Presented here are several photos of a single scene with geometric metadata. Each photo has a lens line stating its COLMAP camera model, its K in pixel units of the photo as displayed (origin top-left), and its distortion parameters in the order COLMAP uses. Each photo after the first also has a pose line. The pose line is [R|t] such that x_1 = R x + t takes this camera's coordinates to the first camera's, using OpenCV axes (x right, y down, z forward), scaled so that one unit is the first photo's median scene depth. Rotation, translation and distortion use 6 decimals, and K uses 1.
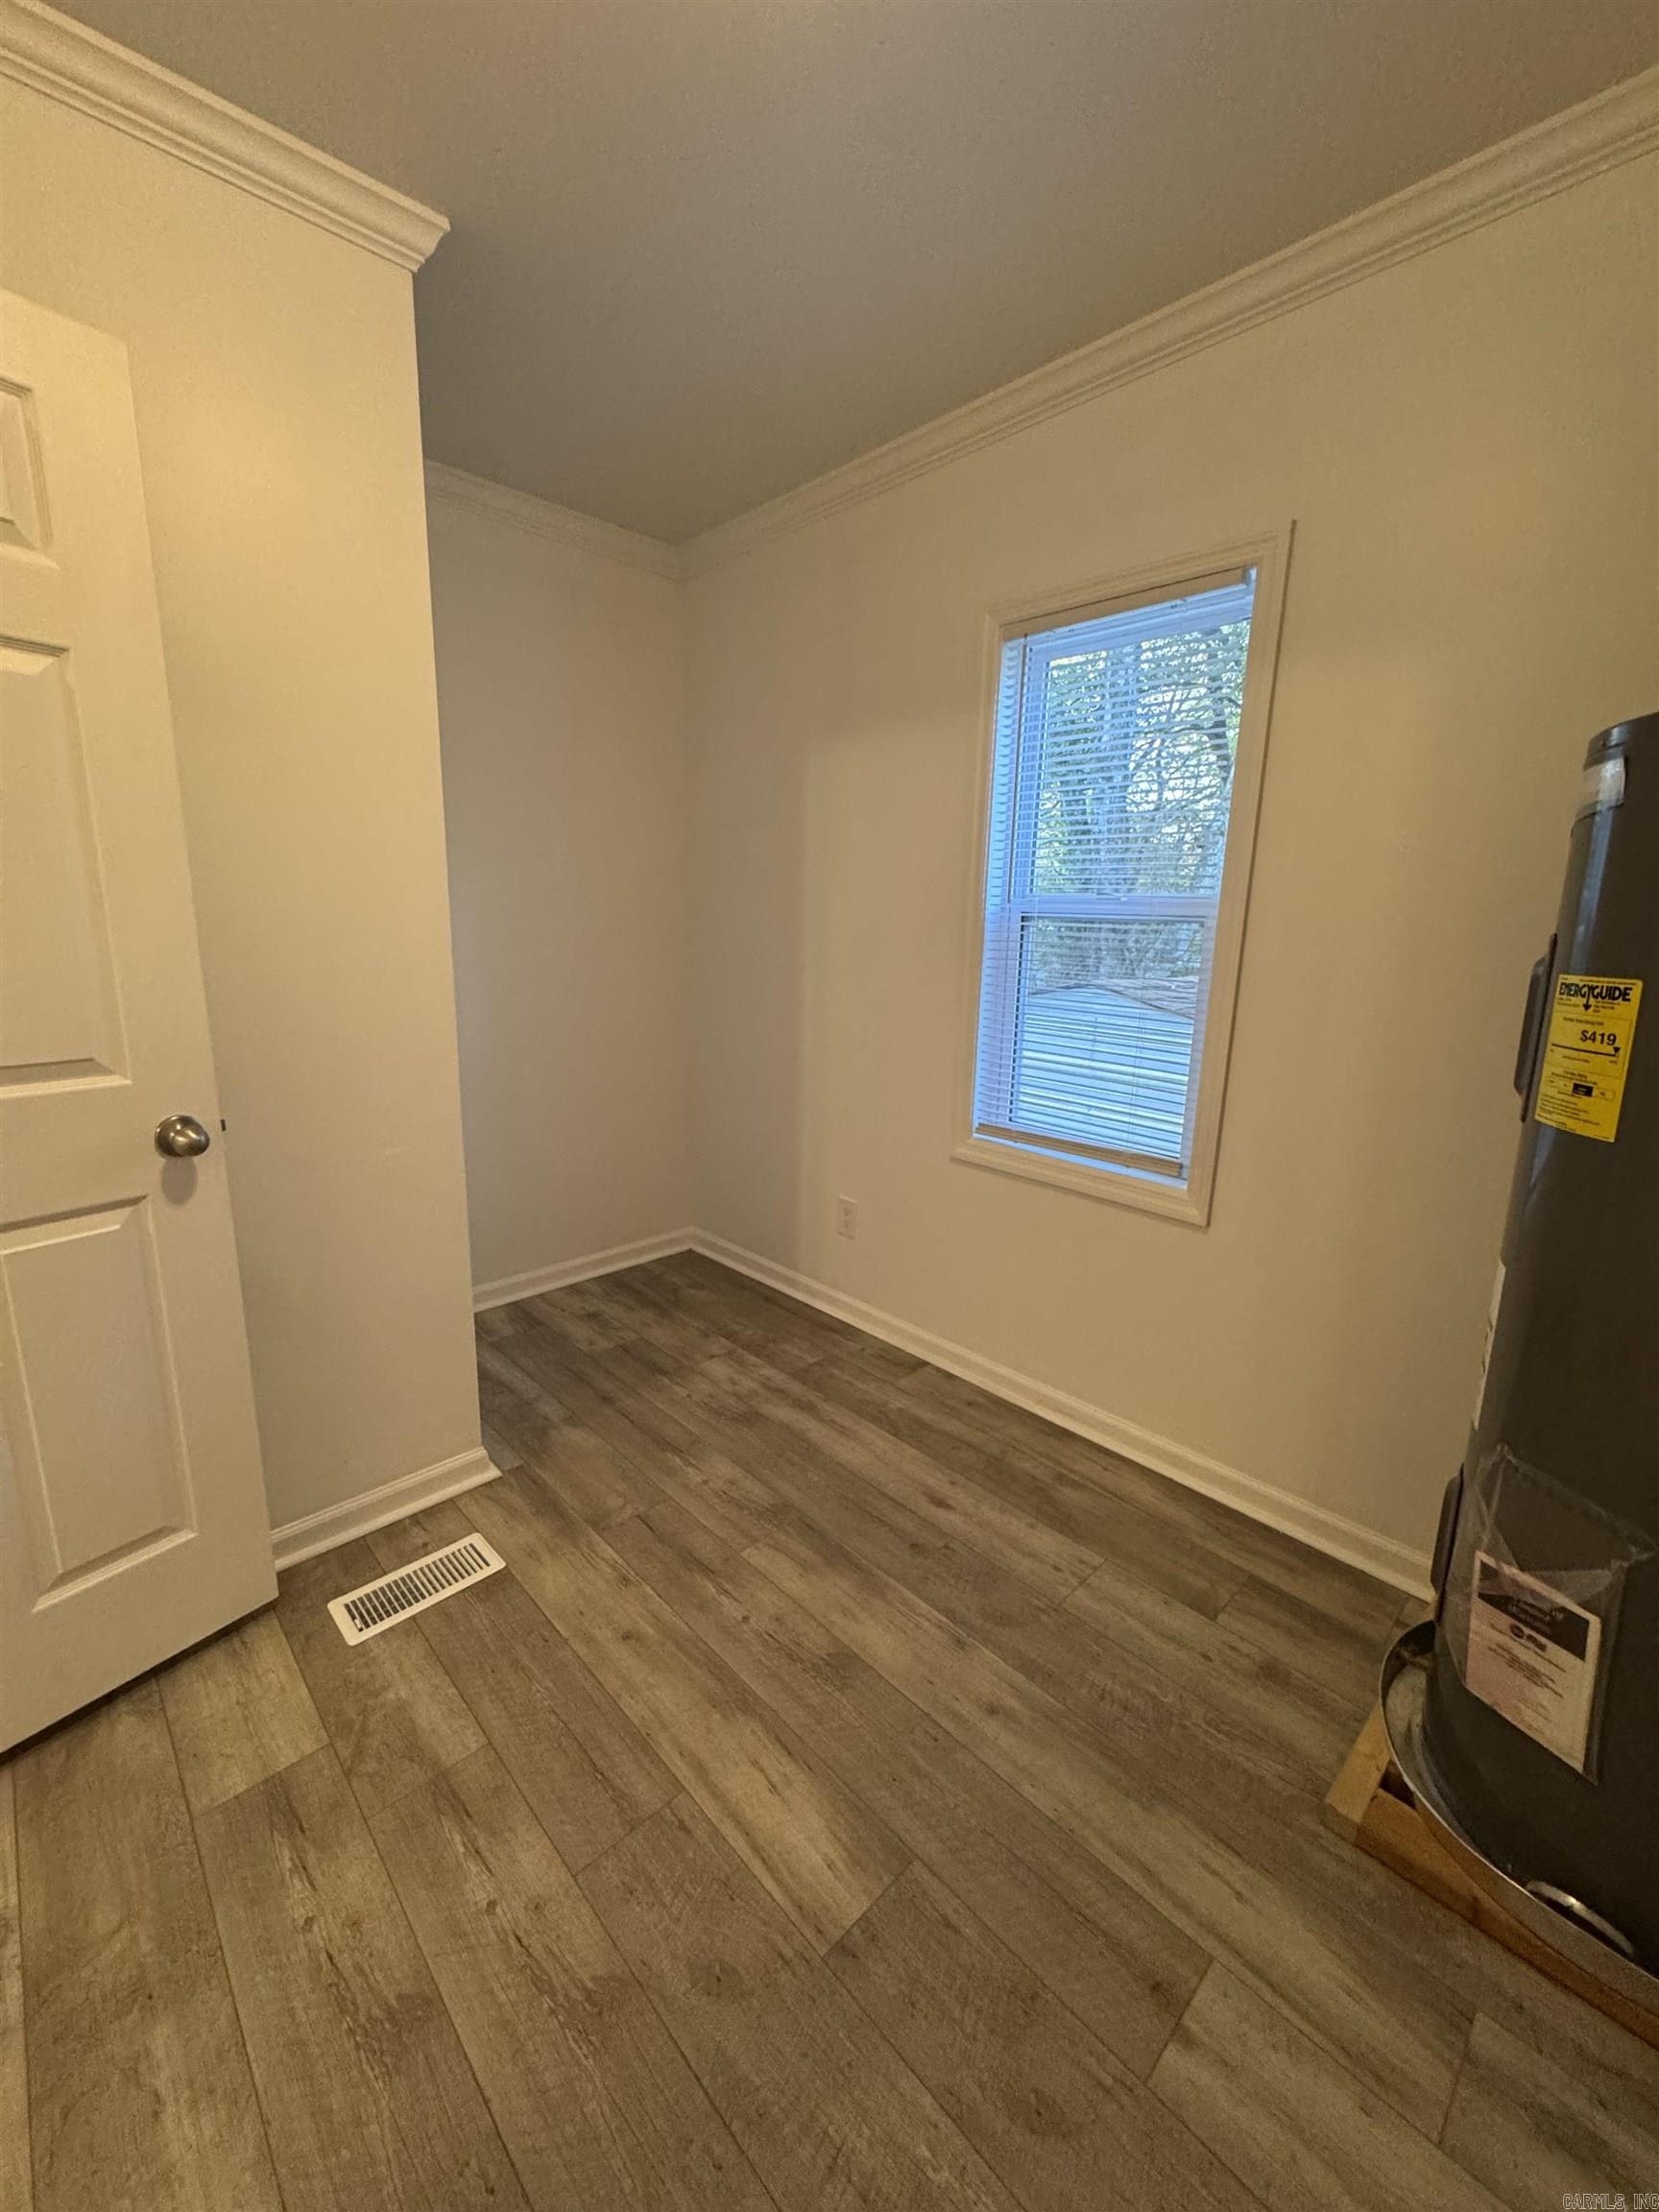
lens RADIAL K [[886.4, 0, 833.6], [0, 886.4, 1104.2], [0, 0, 1]] dist [-0.005176, 0.000756]
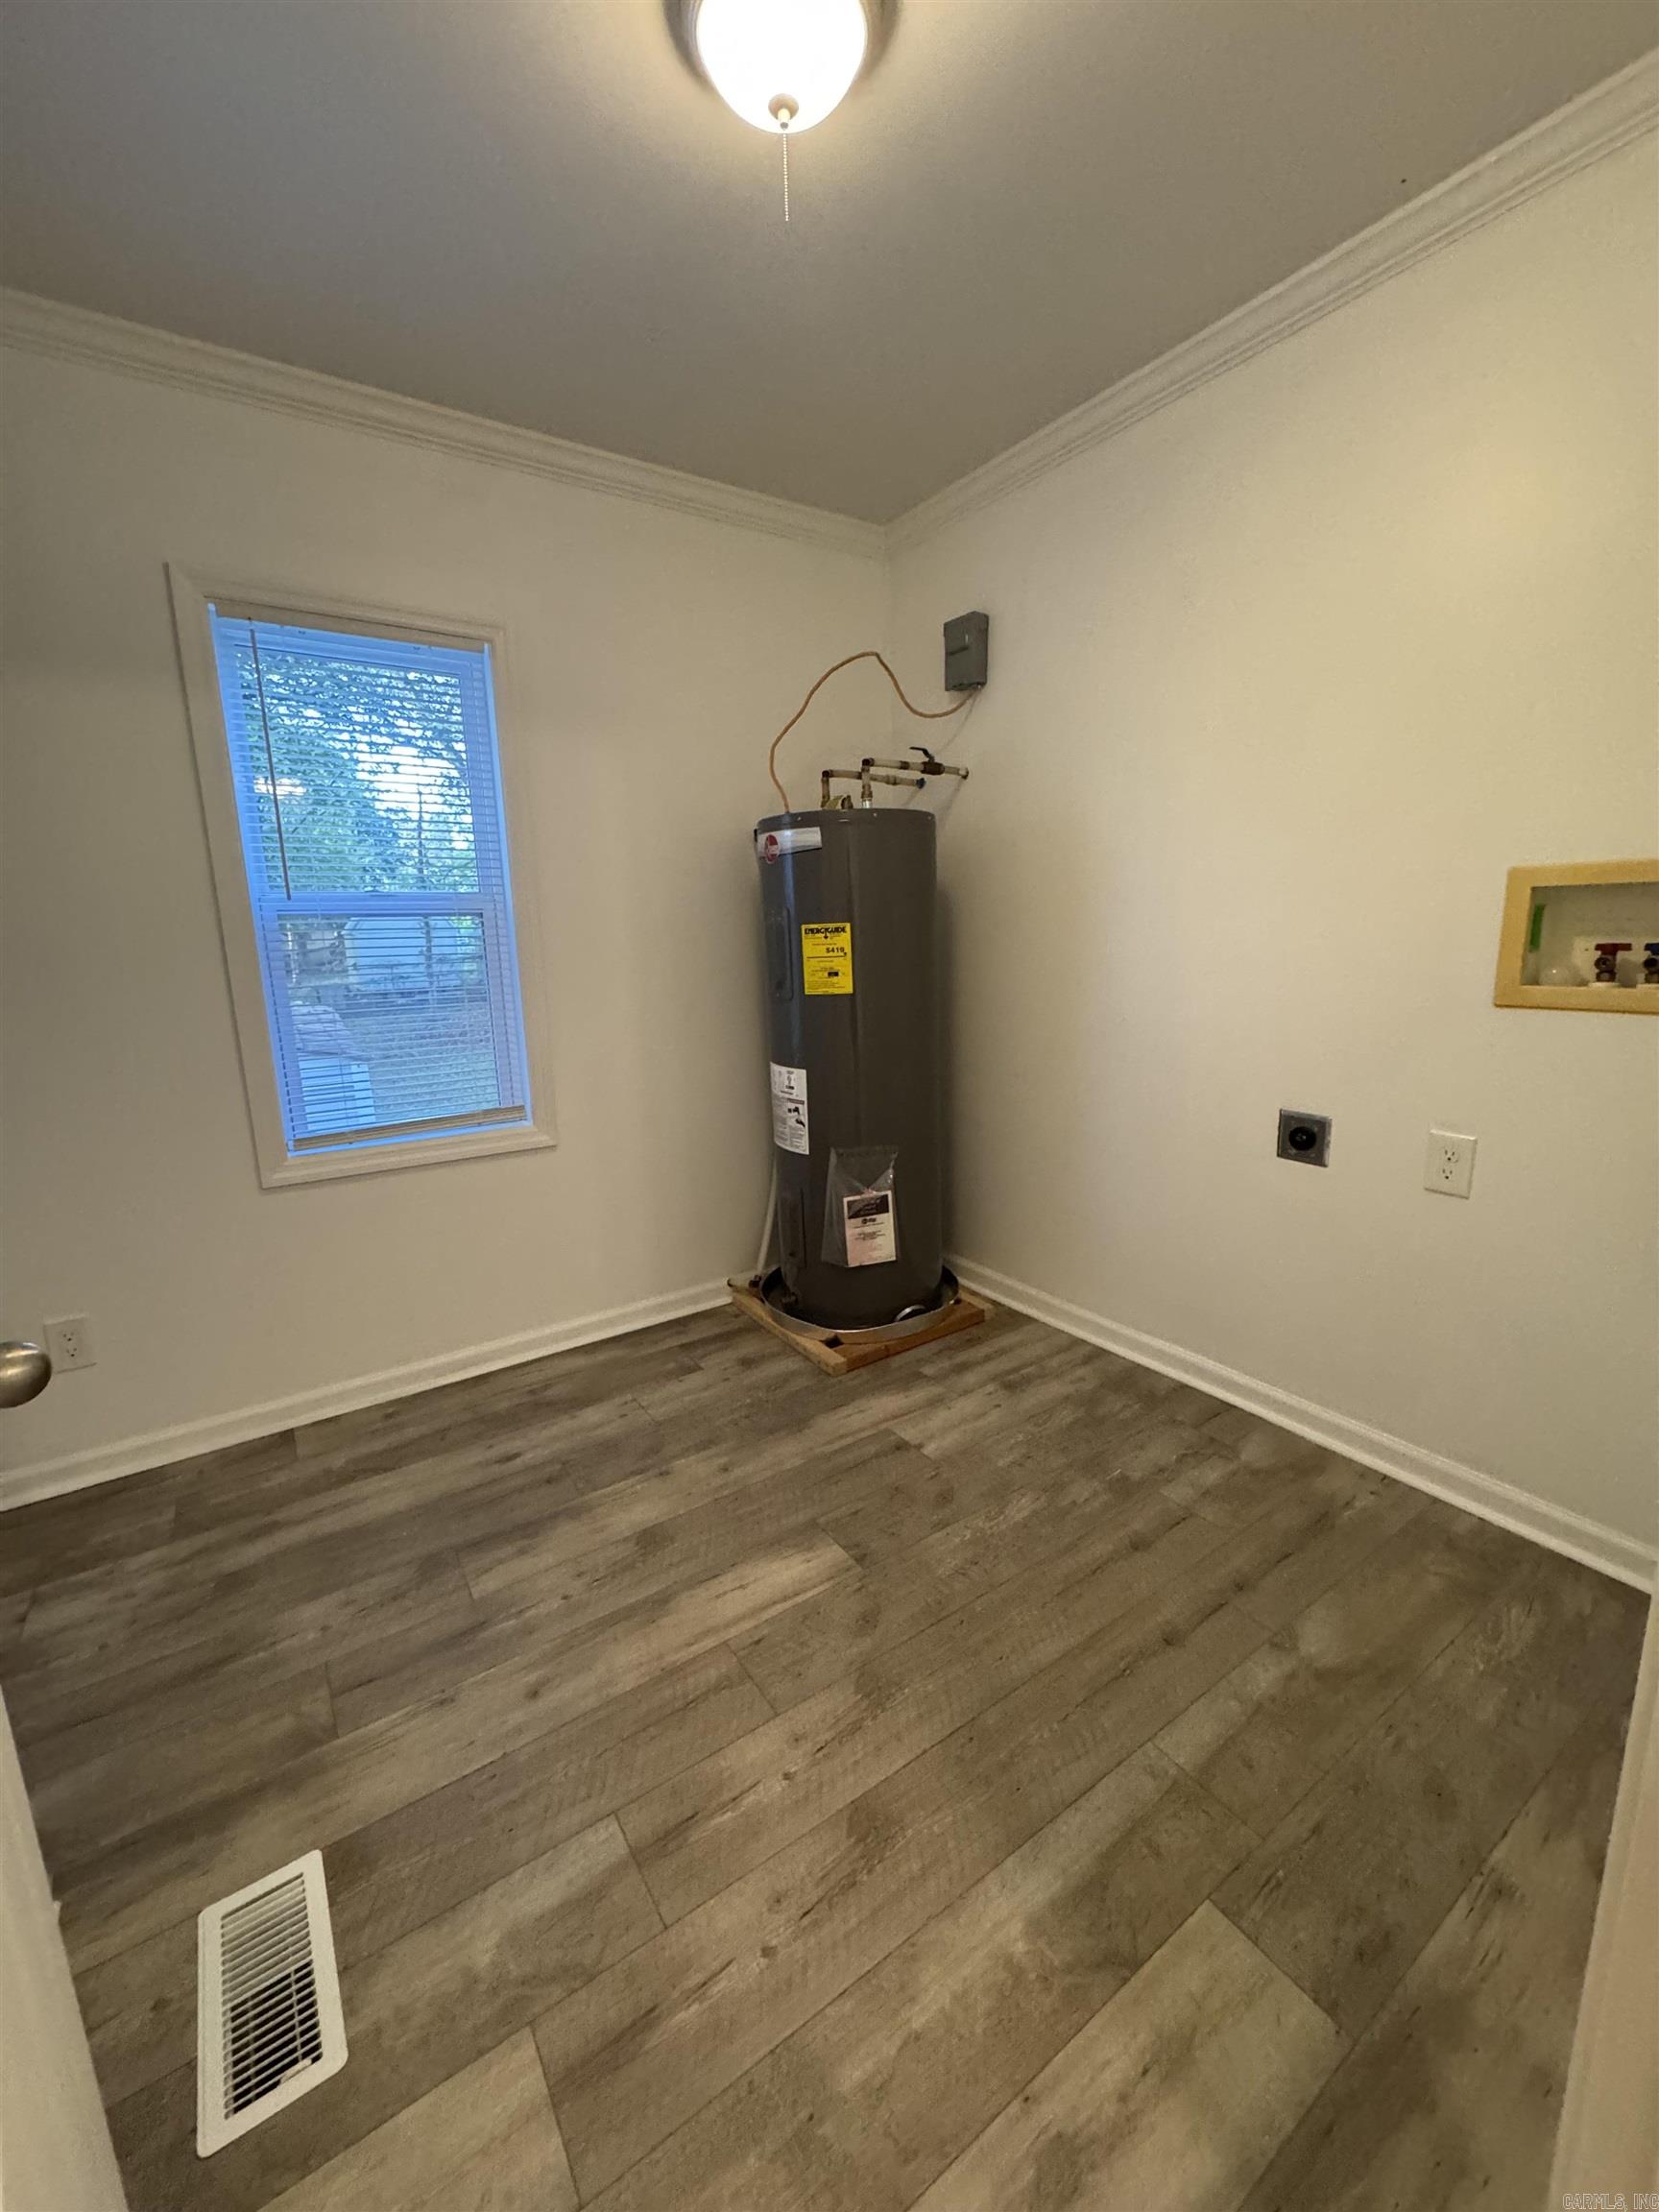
lens RADIAL K [[886.4, 0, 833.6], [0, 886.4, 1104.2], [0, 0, 1]] dist [-0.005176, 0.000756]
pose [[0.163193, -0.216420, 0.962564, -0.927458], [0.237326, 0.955607, 0.174619, -0.061823], [-0.957624, 0.199945, 0.207311, 0.396164]]
